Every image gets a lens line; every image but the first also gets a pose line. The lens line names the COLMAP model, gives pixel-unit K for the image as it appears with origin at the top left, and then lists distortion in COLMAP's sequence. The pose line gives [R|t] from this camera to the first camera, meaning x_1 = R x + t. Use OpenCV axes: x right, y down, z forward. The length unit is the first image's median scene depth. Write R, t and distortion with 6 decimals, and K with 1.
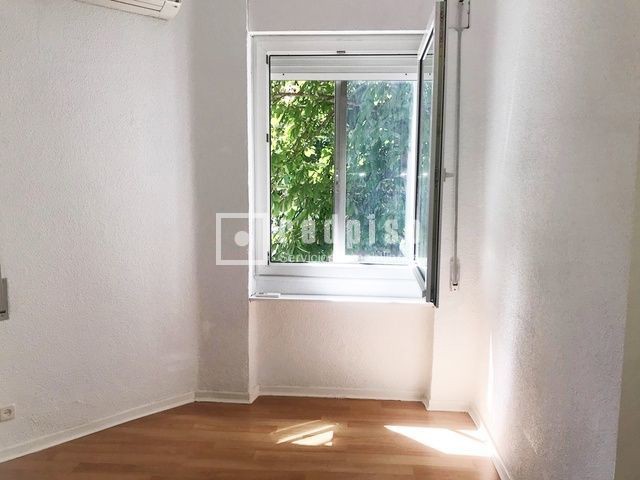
lens RADIAL K [[550.7, 0, 320.0], [0, 550.7, 240.0], [0, 0, 1]] dist [0.065498, -0.009157]
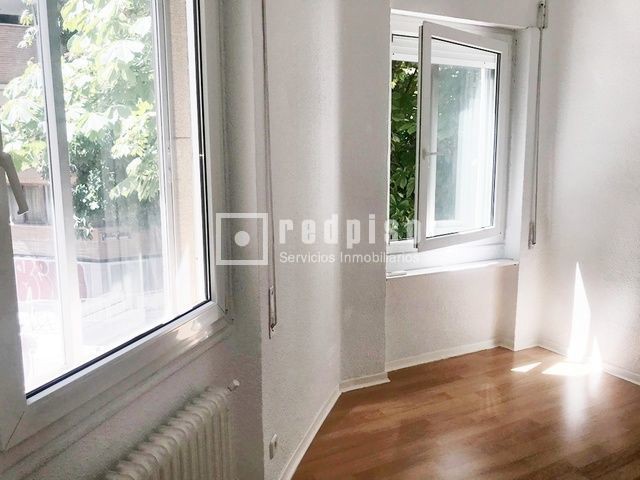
lens RADIAL K [[550.7, 0, 320.0], [0, 550.7, 240.0], [0, 0, 1]] dist [0.065498, -0.009157]
pose [[0.835565, -0.097976, 0.540585, -0.751231], [0.076297, 0.995129, 0.062429, -0.034698], [-0.544068, -0.010918, 0.838970, 0.225236]]
